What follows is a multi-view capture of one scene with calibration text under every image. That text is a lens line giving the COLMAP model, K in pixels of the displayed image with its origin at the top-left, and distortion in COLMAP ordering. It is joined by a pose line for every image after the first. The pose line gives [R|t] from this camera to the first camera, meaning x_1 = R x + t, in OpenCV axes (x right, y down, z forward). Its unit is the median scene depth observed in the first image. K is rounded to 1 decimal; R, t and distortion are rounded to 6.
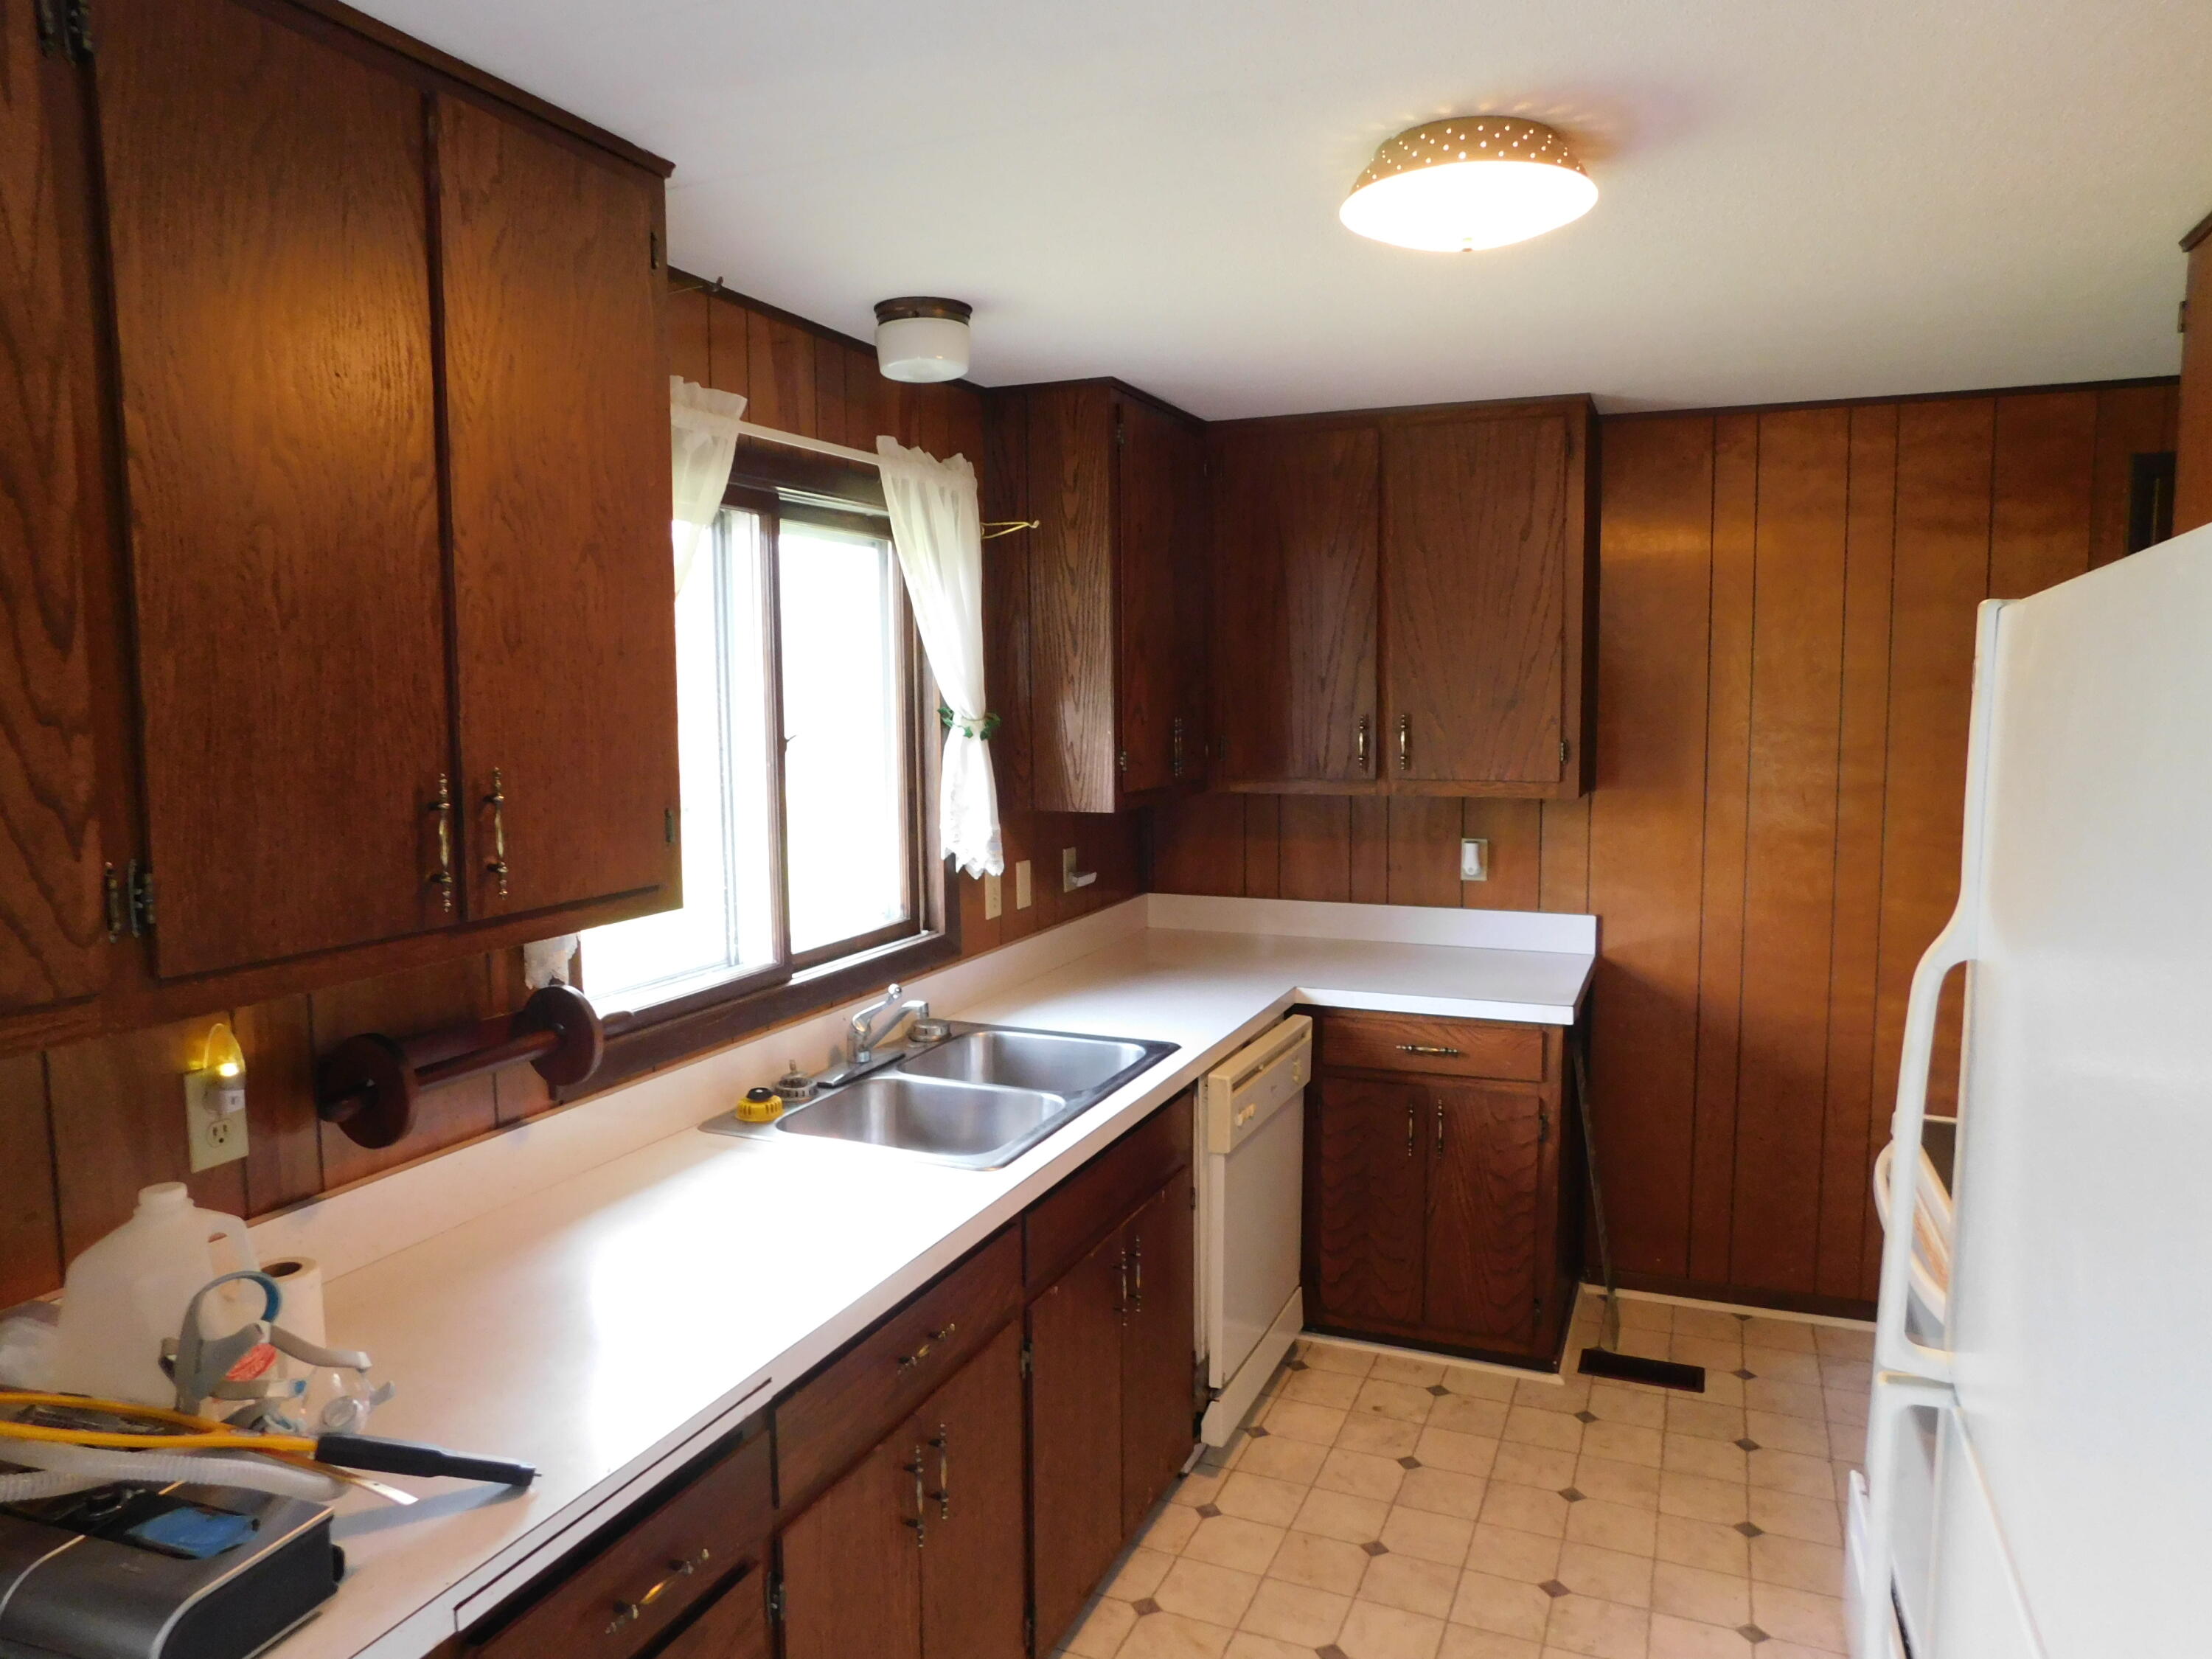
lens RADIAL K [[1461.8, 0, 1102.5], [0, 1461.8, 833.9], [0, 0, 1]] dist [-0.064830, 0.053817]
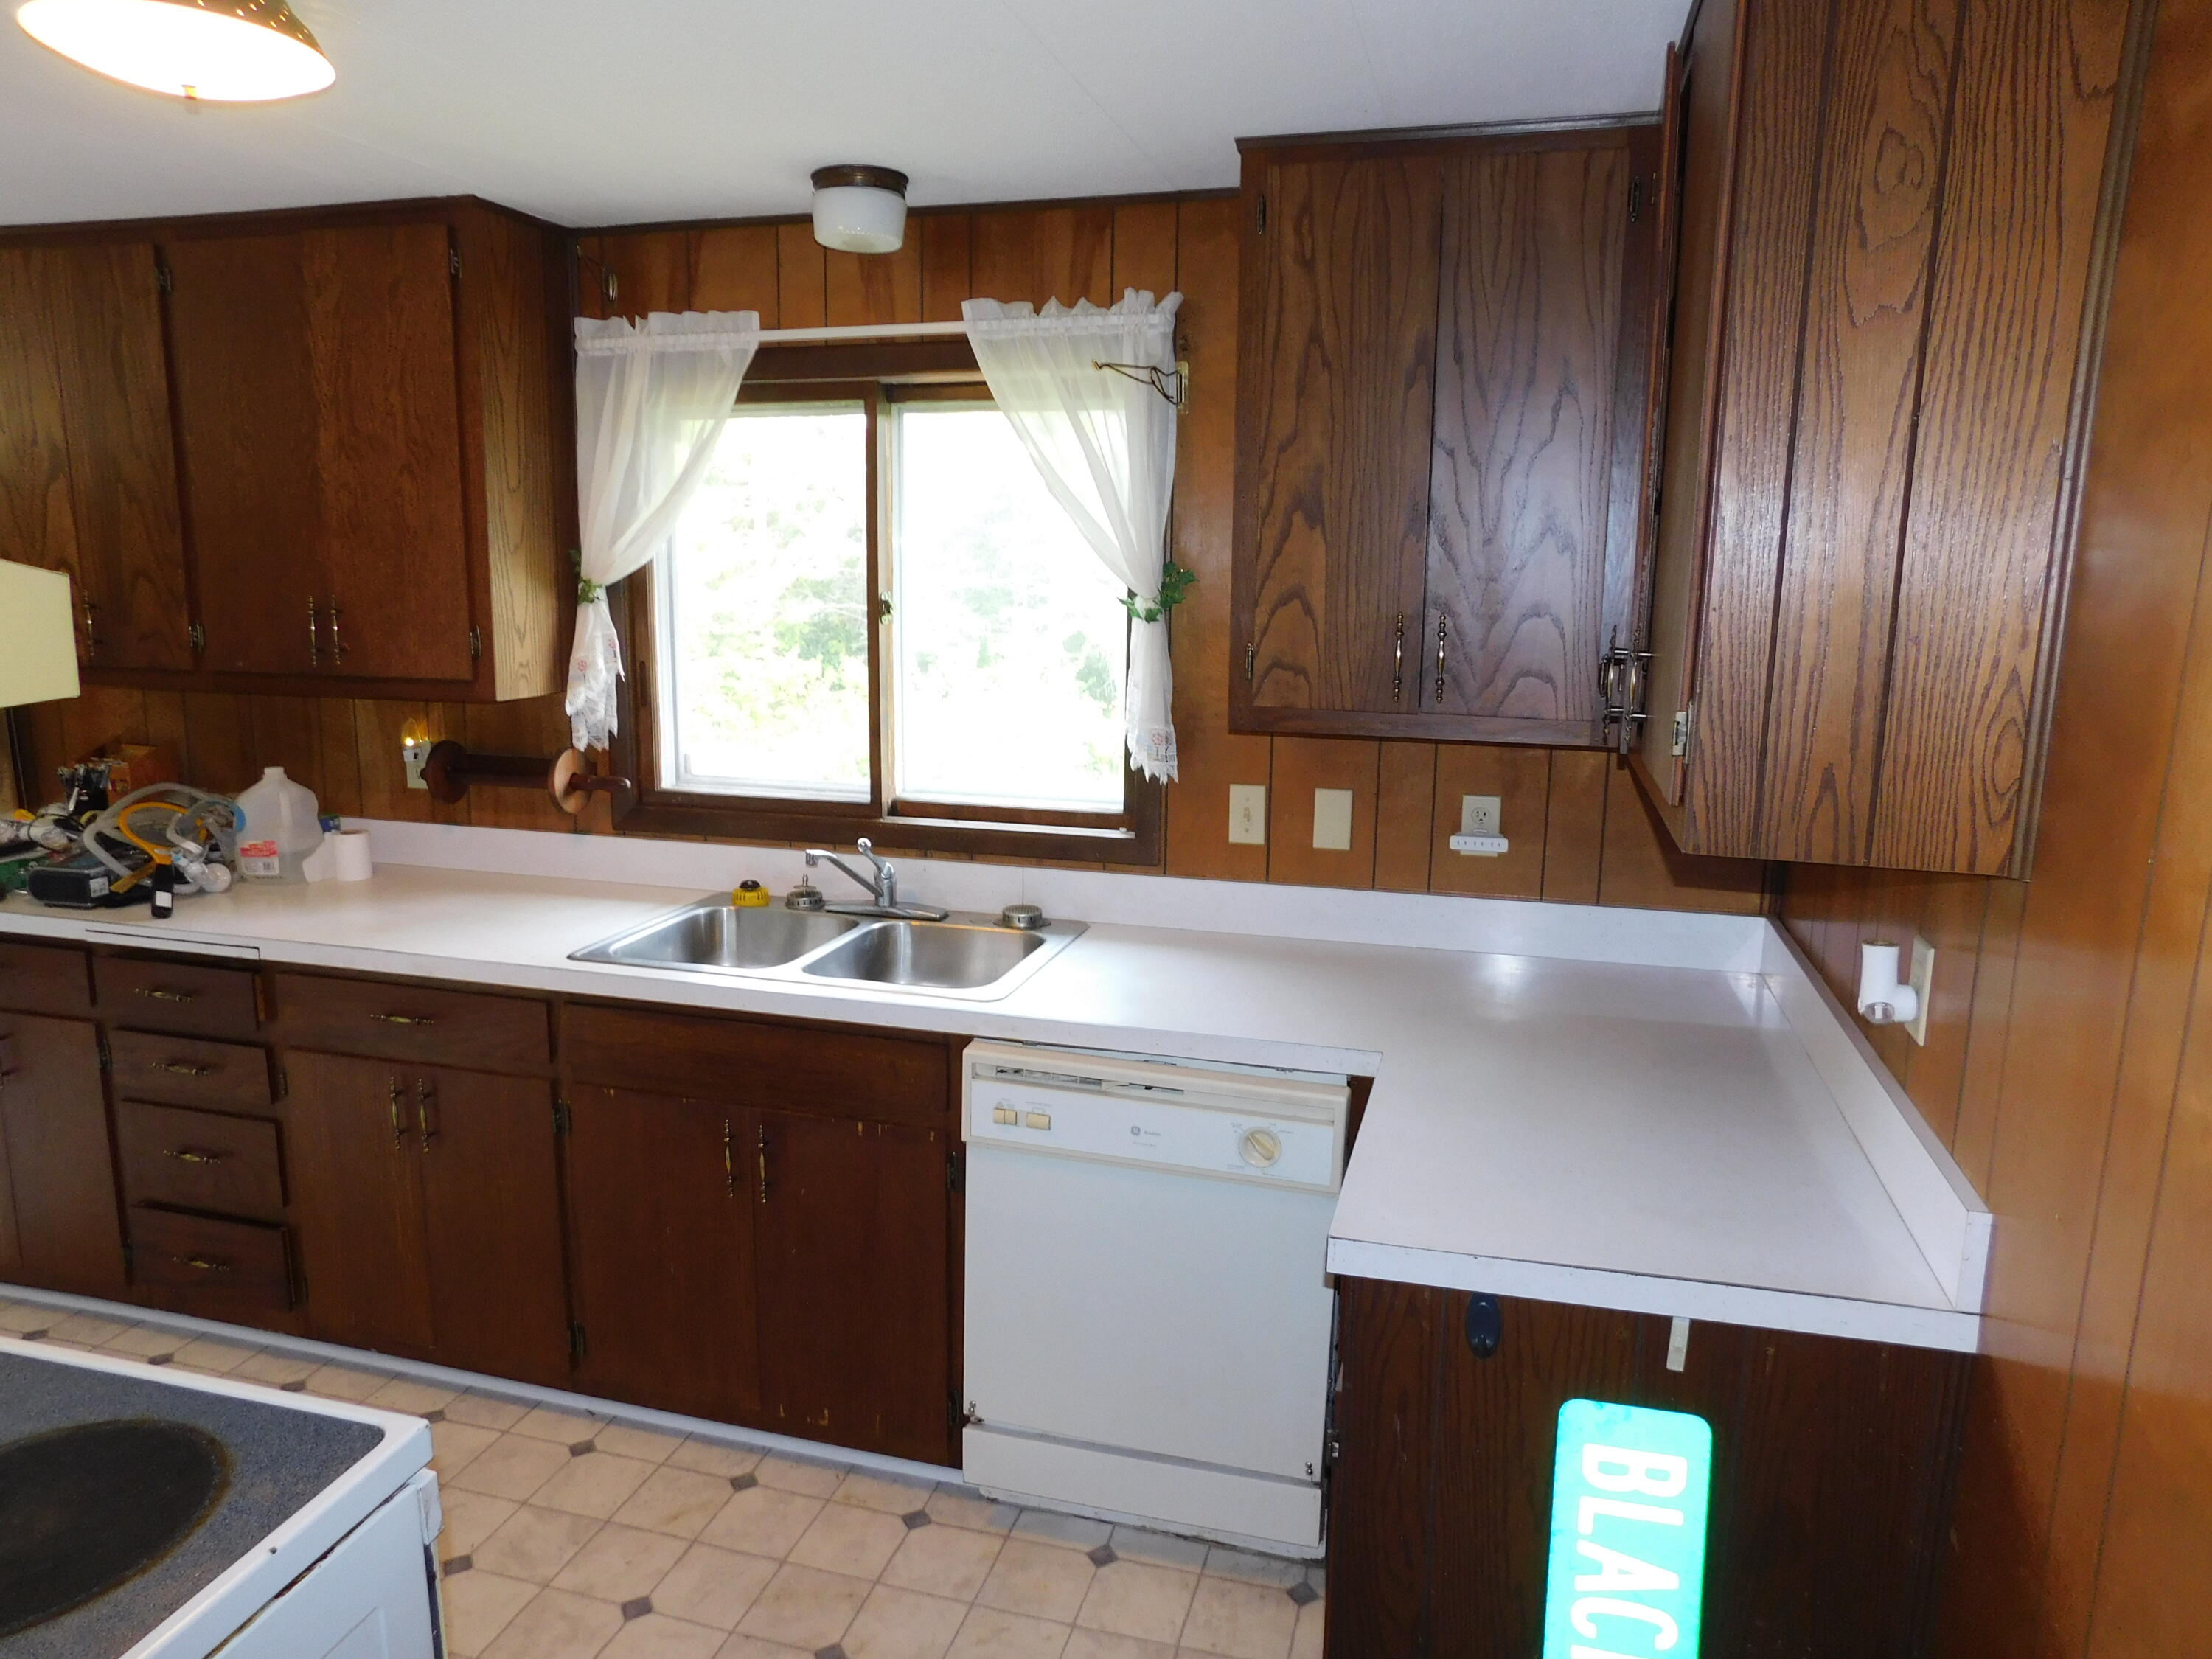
lens RADIAL K [[1461.8, 0, 1108.8], [0, 1461.8, 832.2], [0, 0, 1]] dist [-0.064830, 0.053817]
pose [[0.126999, 0.183499, -0.974782, 0.960293], [-0.113876, 0.978939, 0.169445, -0.106635], [0.985344, 0.089485, 0.145220, 1.065847]]
